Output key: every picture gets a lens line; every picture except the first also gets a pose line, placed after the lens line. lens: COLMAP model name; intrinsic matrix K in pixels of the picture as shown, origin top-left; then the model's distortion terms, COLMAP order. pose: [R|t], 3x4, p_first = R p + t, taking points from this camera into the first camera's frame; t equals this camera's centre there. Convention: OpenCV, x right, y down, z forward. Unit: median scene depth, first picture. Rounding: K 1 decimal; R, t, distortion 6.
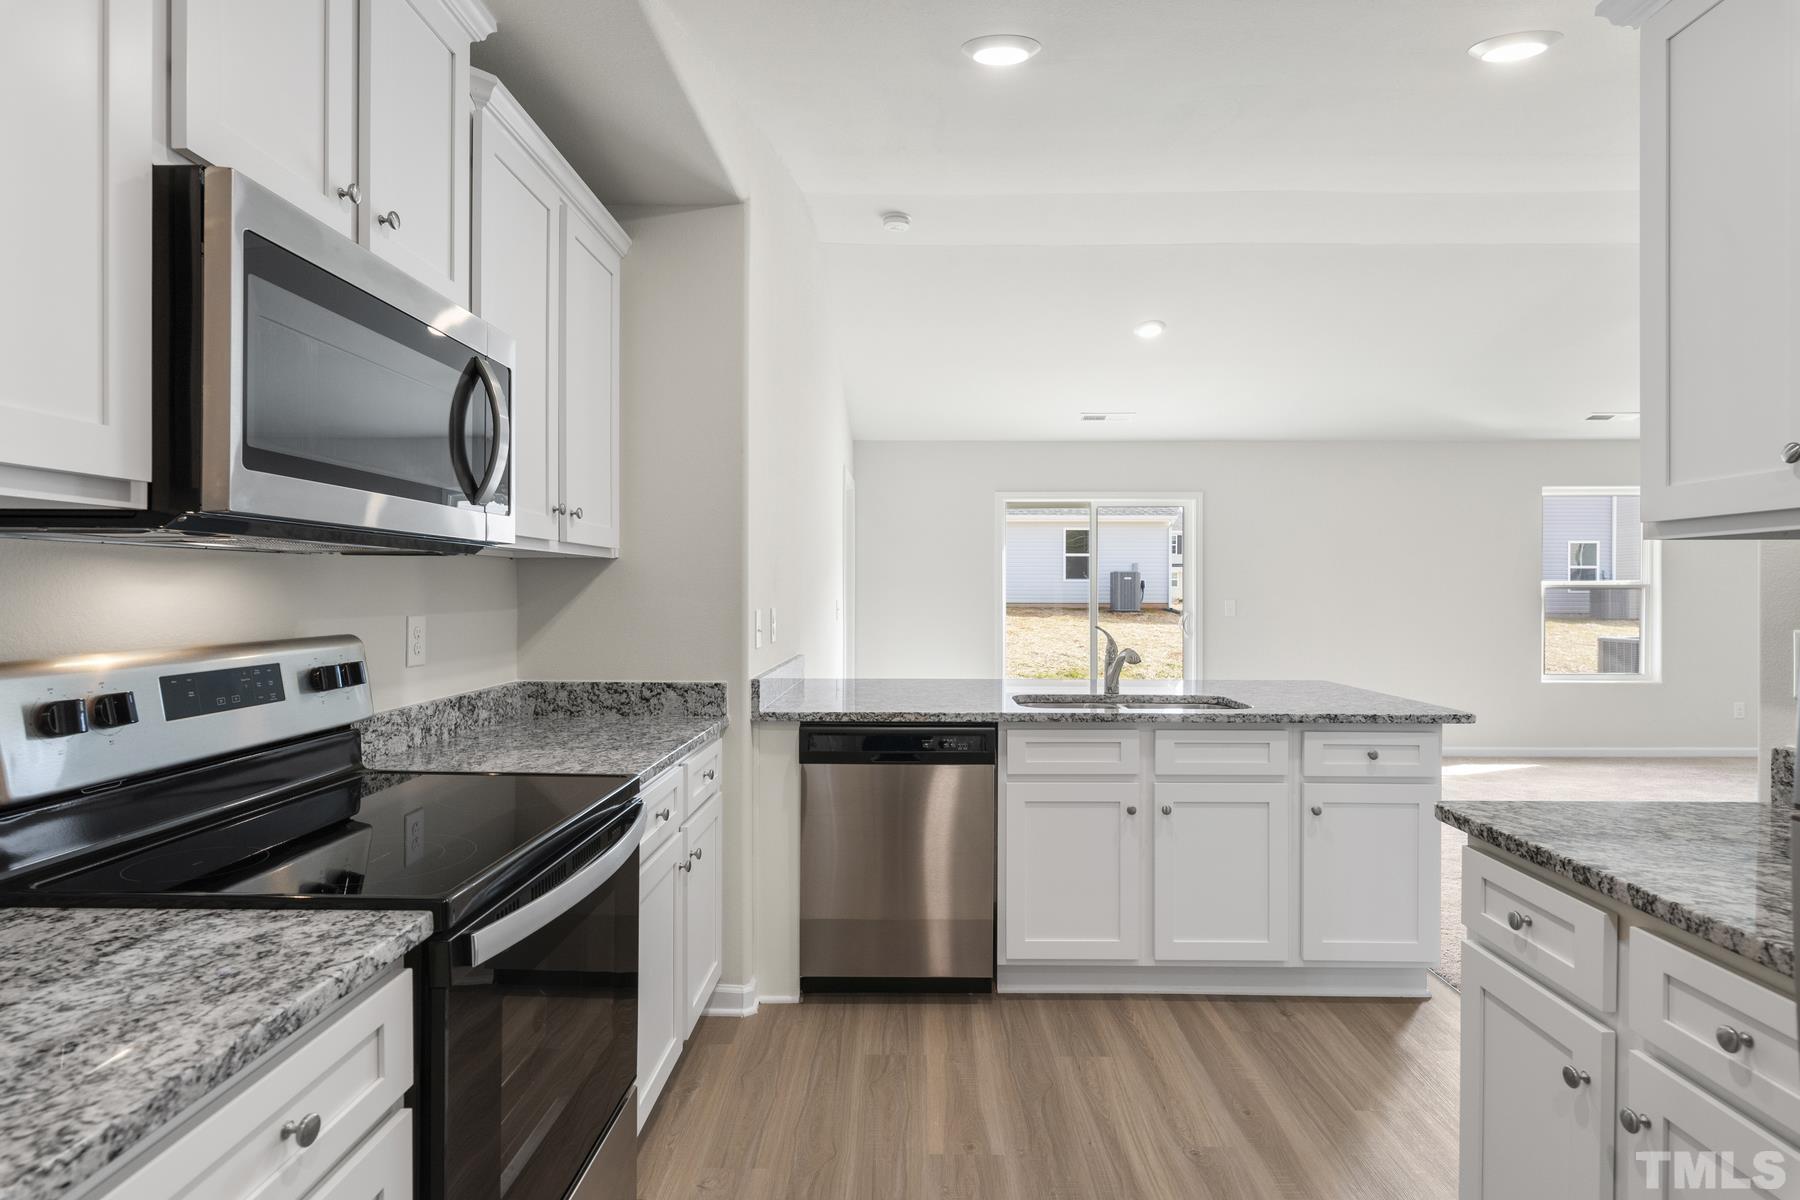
lens RADIAL K [[911.0, 0, 908.2], [0, 911.0, 589.2], [0, 0, 1]] dist [0.001558, -0.000016]
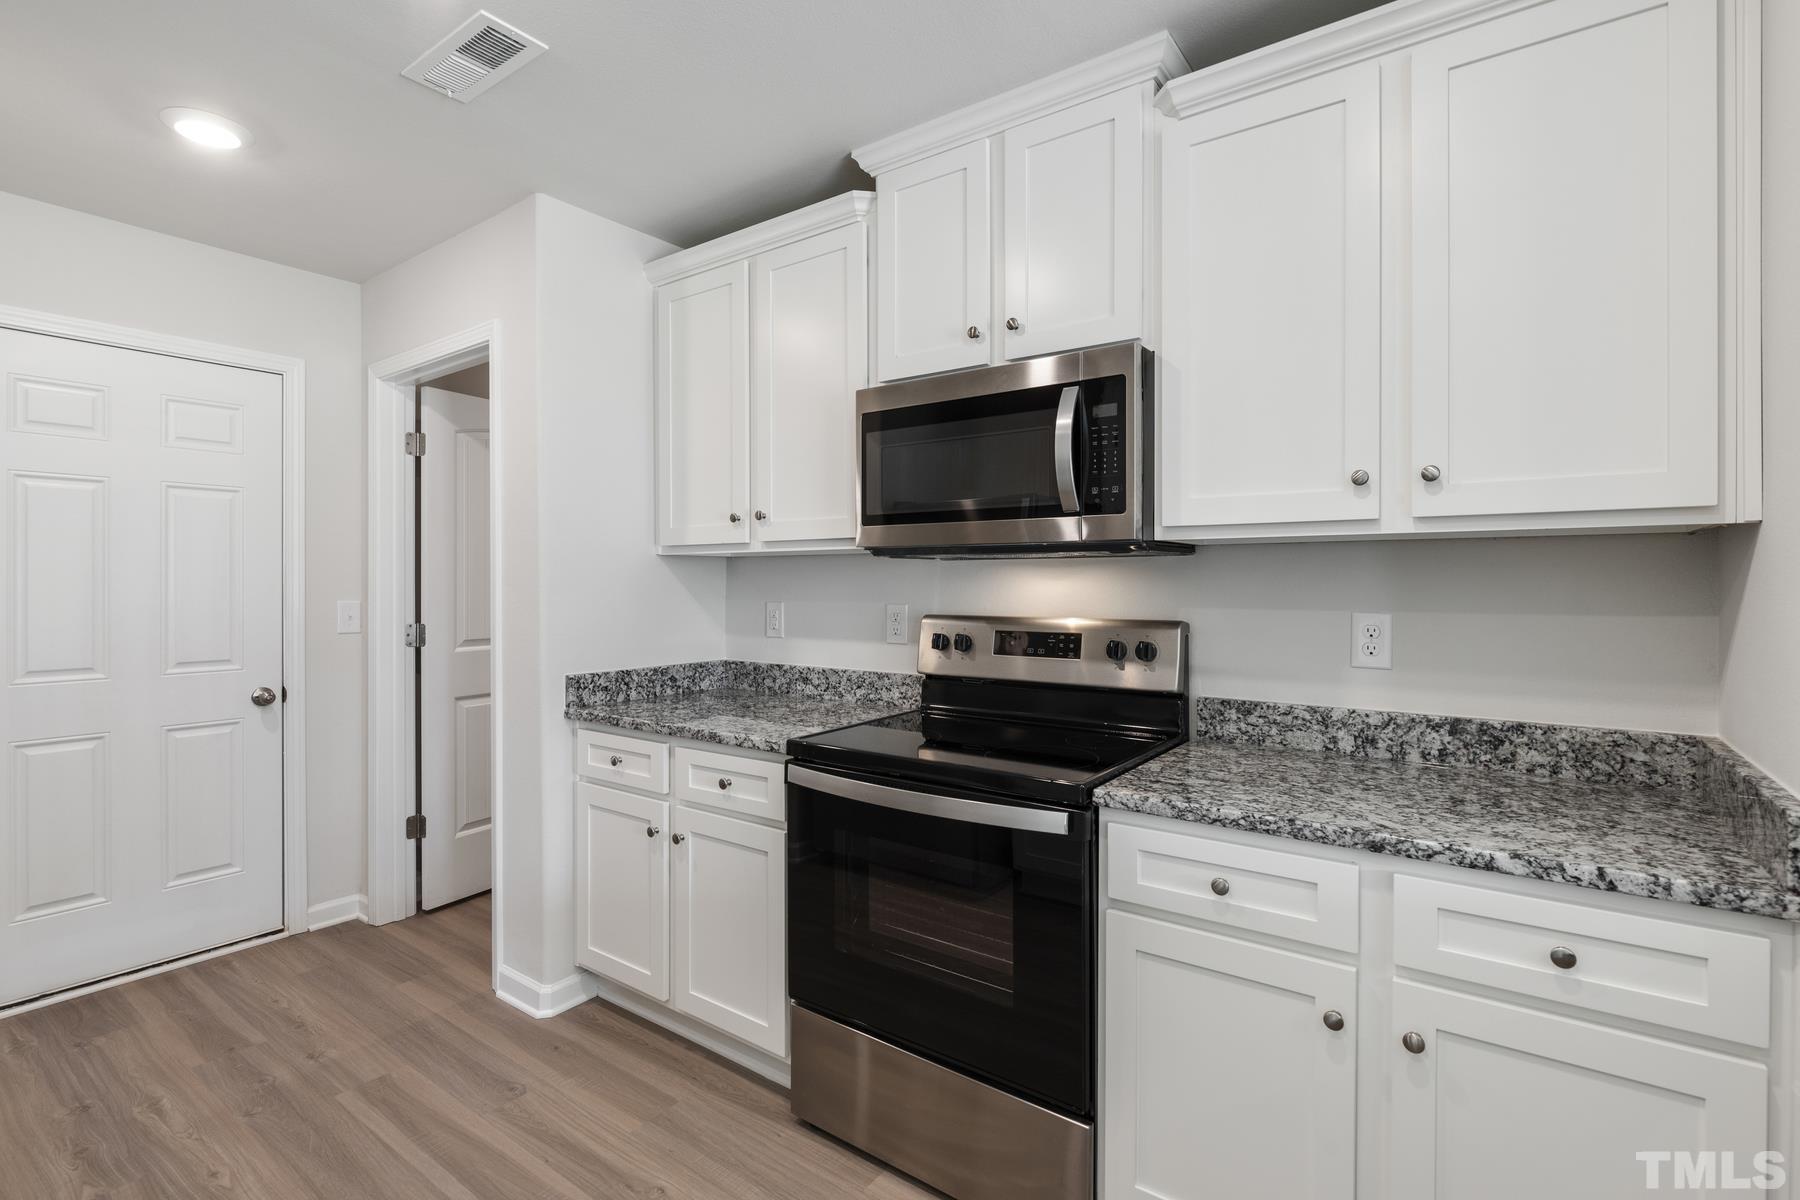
lens RADIAL K [[833.1, 0, 899.2], [0, 833.1, 583.2], [0, 0, 1]] dist [0.001557, -0.004149]
pose [[-0.574335, -0.002840, -0.818615, 0.436360], [-0.001022, 0.999996, -0.002752, 0.003106], [0.818620, -0.000744, -0.574336, 1.171618]]
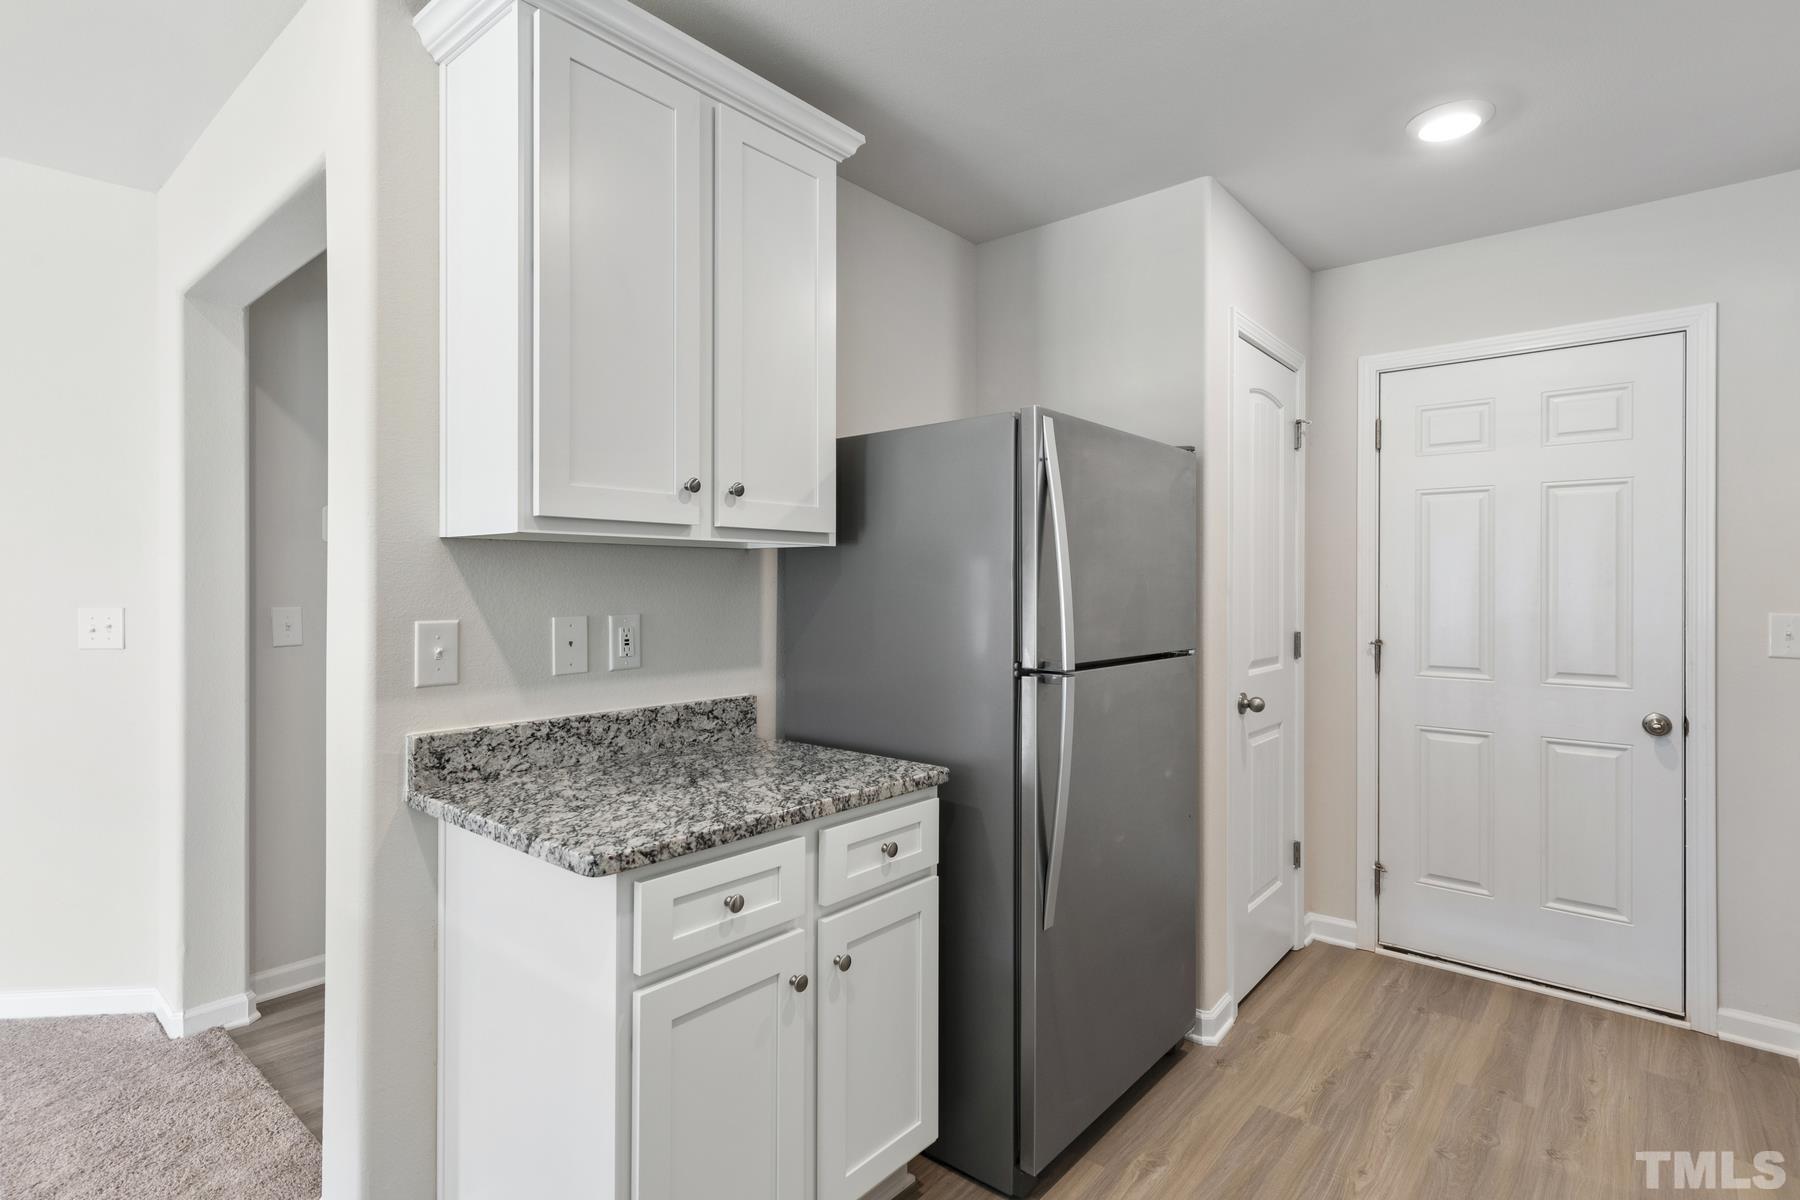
lens RADIAL K [[885.7, 0, 904.9], [0, 885.7, 584.6], [0, 0, 1]] dist [0.002975, -0.000044]
pose [[-0.774145, -0.003298, 0.633000, -0.078585], [-0.004833, 0.999988, -0.000702, 0.000987], [-0.632990, -0.003603, -0.774152, 1.121671]]
